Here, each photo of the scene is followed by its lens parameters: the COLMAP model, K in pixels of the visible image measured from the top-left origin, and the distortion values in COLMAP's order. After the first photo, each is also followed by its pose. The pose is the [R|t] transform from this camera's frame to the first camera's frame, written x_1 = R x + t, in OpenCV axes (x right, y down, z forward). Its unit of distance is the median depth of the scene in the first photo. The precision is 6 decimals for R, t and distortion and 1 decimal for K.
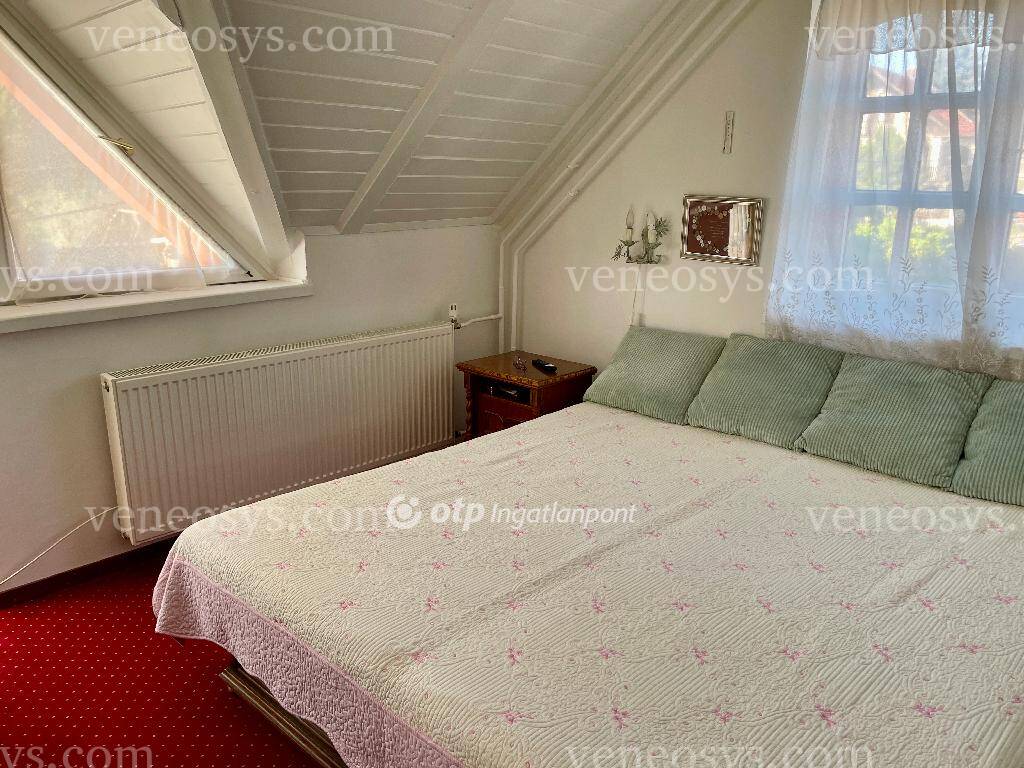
lens RADIAL K [[774.6, 0, 512.1], [0, 774.6, 386.0], [0, 0, 1]] dist [0.082155, -0.100505]
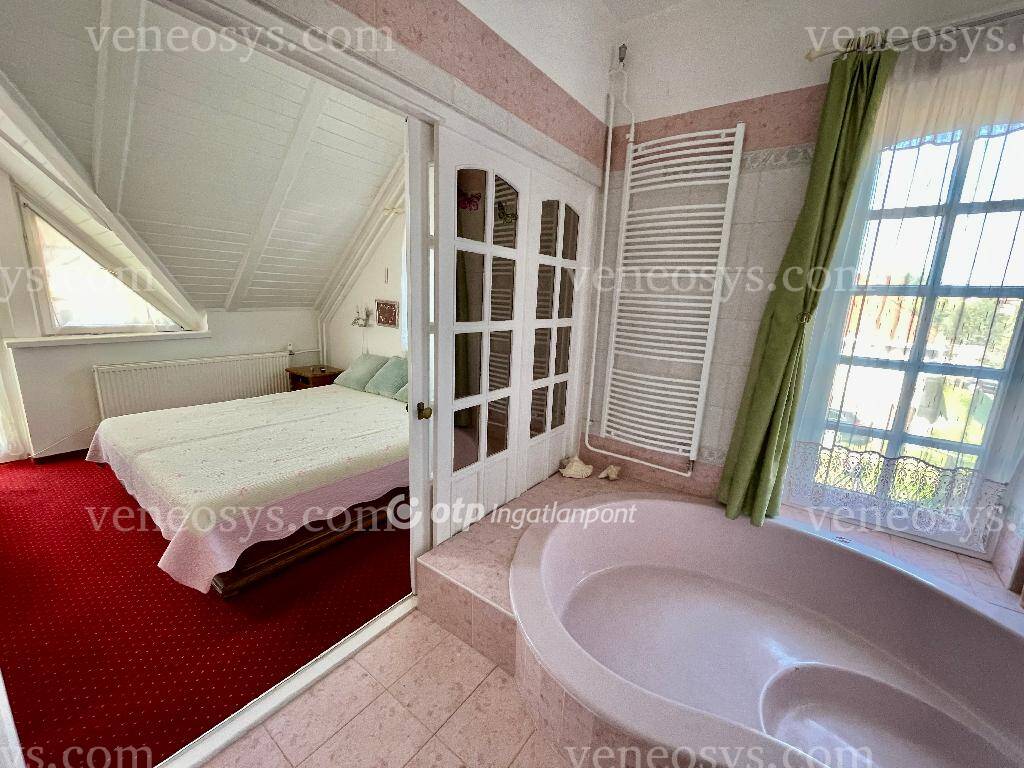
lens RADIAL K [[412.5, 0, 512.0], [0, 412.5, 383.3], [0, 0, 1]] dist [-0.000047, 0.000016]
pose [[0.990171, 0.007445, 0.139663, 0.455331], [-0.000936, 0.998913, -0.046610, 0.076310], [-0.139858, 0.046021, 0.989101, -0.328122]]
